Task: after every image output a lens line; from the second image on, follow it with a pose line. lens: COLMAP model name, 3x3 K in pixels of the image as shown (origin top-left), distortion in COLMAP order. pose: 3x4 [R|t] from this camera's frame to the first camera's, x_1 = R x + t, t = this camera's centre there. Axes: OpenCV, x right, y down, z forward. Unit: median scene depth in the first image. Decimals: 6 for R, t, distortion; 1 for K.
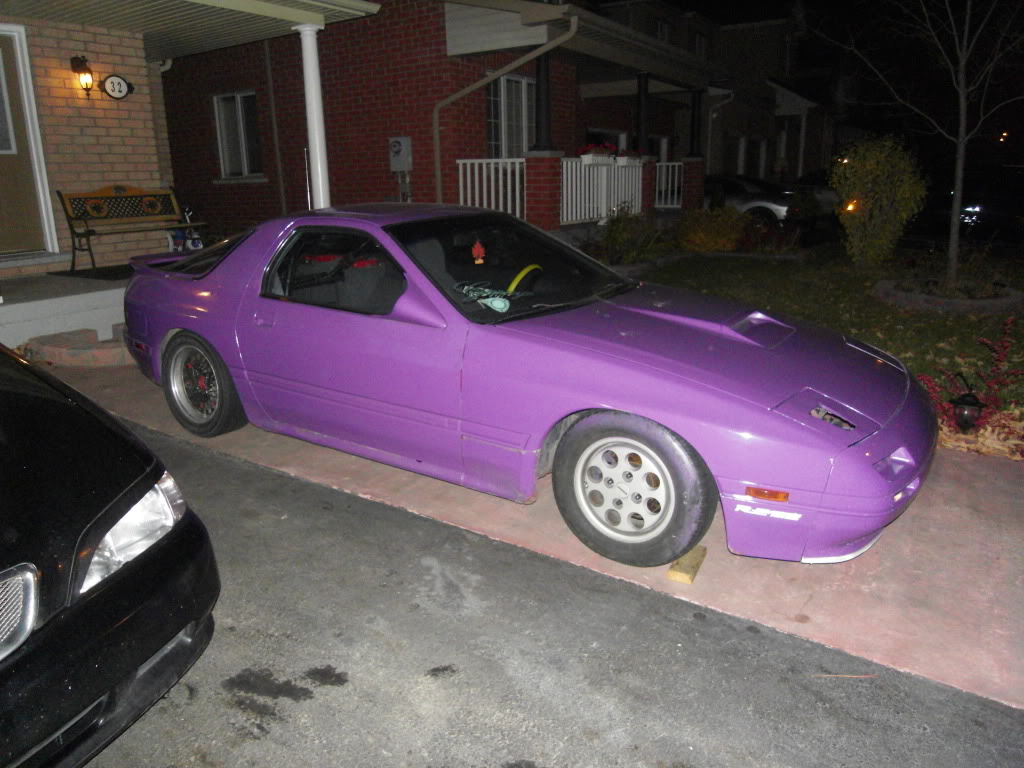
lens RADIAL K [[741.6, 0, 512.0], [0, 741.6, 384.0], [0, 0, 1]] dist [-0.056994, 0.007709]
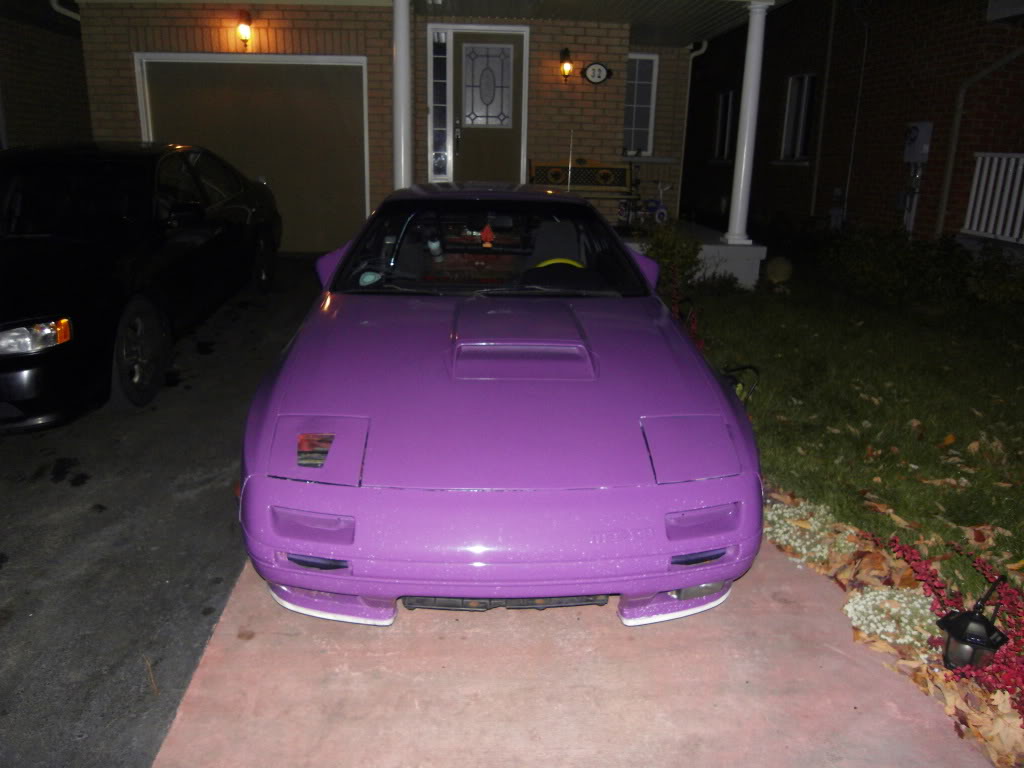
lens RADIAL K [[741.6, 0, 512.0], [0, 741.6, 384.0], [0, 0, 1]] dist [-0.056994, 0.007709]
pose [[0.589685, 0.270614, -0.760947, 0.404074], [-0.251706, 0.956846, 0.145225, -0.070829], [0.767409, 0.105898, 0.632353, 0.206100]]
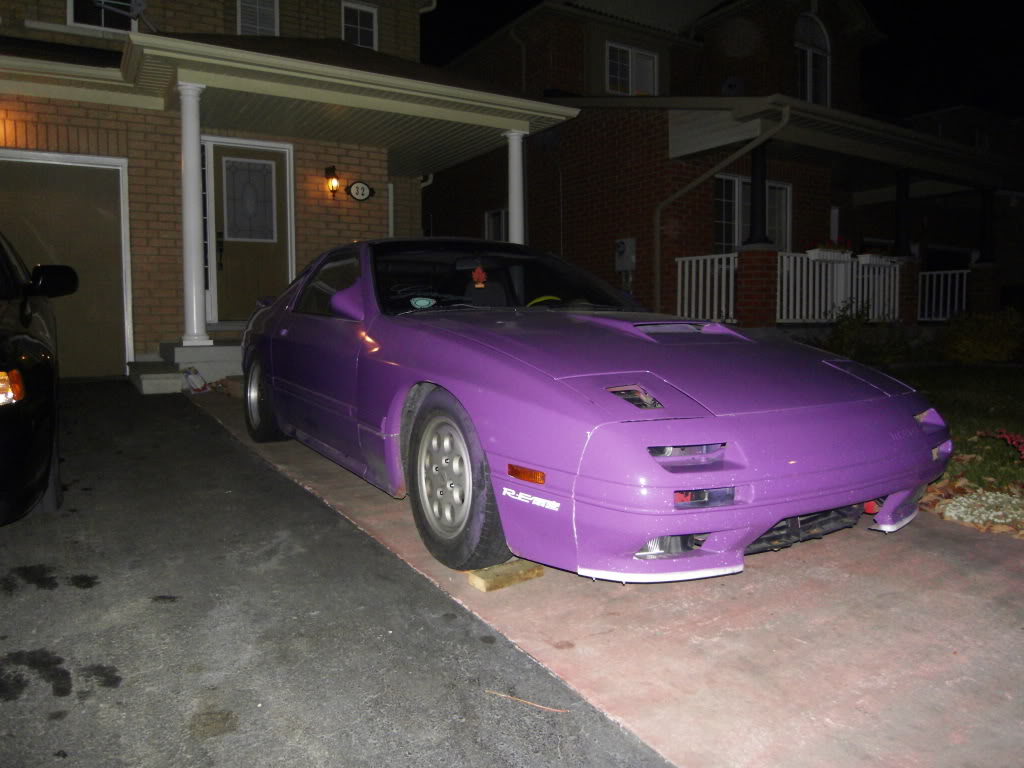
lens RADIAL K [[742.7, 0, 509.8], [0, 742.7, 371.3], [0, 0, 1]] dist [-0.061031, 0.011299]
pose [[0.902530, 0.043521, -0.428422, 0.218363], [-0.126537, 0.977762, -0.167243, 0.057198], [0.411616, 0.205153, 0.887967, 0.072851]]
